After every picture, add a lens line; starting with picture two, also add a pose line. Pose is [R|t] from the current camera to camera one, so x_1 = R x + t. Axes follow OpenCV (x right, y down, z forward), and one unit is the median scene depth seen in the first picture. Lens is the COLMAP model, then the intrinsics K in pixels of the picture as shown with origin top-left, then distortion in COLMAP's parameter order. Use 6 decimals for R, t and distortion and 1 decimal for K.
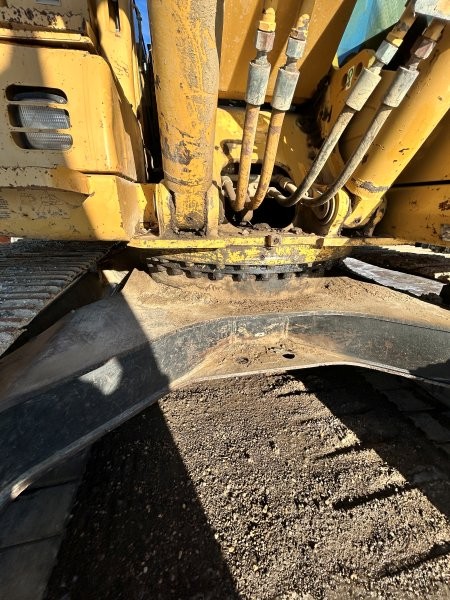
lens RADIAL K [[241.6, 0, 223.3], [0, 241.6, 300.5], [0, 0, 1]] dist [0.001195, -0.000064]
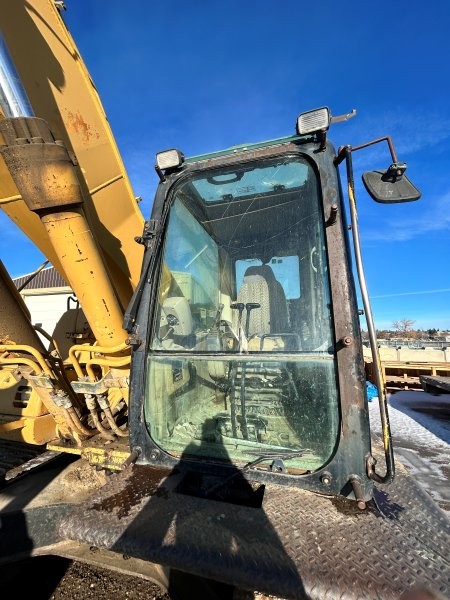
lens RADIAL K [[241.6, 0, 223.3], [0, 241.6, 300.5], [0, 0, 1]] dist [0.001195, -0.000064]
pose [[0.900942, -0.079019, -0.426684, 1.663357], [-0.153220, 0.862019, -0.483163, -0.459442], [0.405989, 0.500678, 0.764522, -0.474343]]
